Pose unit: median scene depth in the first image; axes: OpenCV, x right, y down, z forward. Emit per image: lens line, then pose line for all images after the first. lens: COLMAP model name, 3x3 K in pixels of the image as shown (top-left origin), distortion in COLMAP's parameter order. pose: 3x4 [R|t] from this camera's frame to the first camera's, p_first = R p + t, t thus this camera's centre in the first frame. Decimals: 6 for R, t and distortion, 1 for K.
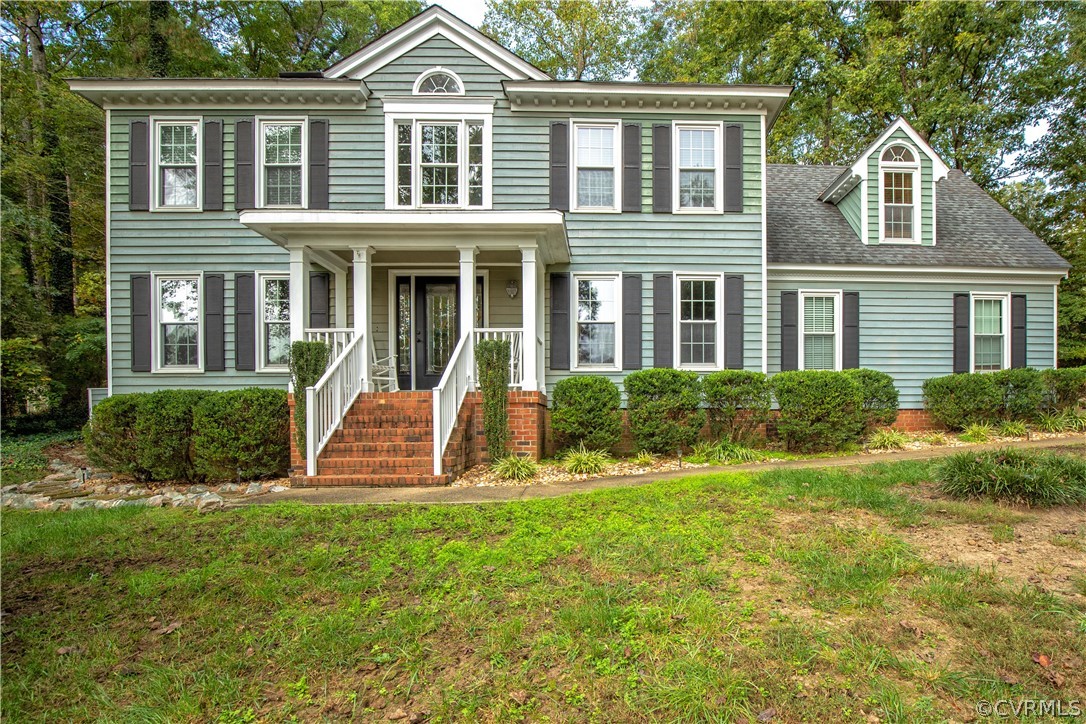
lens RADIAL K [[480.4, 0, 544.4], [0, 480.4, 422.0], [0, 0, 1]] dist [-0.019726, 0.000546]
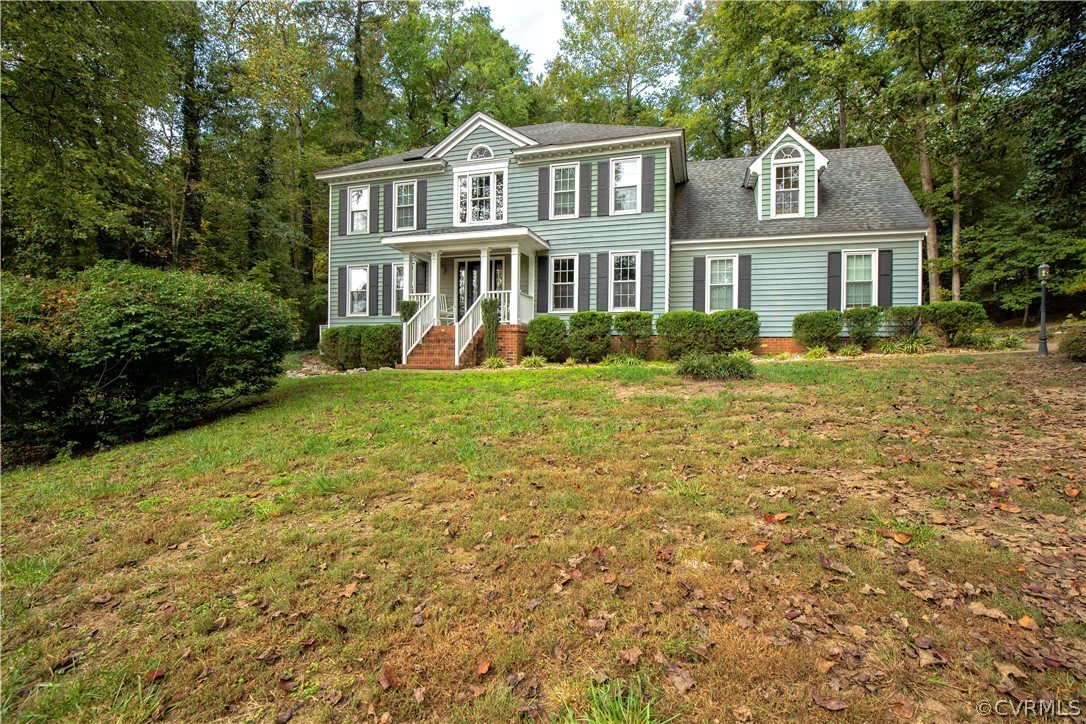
lens RADIAL K [[502.3, 0, 543.0], [0, 502.3, 362.0], [0, 0, 1]] dist [-0.017186, 0.000091]
pose [[0.941706, 0.019992, -0.335843, 0.640703], [-0.021307, 0.999773, -0.000228, 0.067896], [0.335762, 0.007371, 0.941918, -0.682836]]
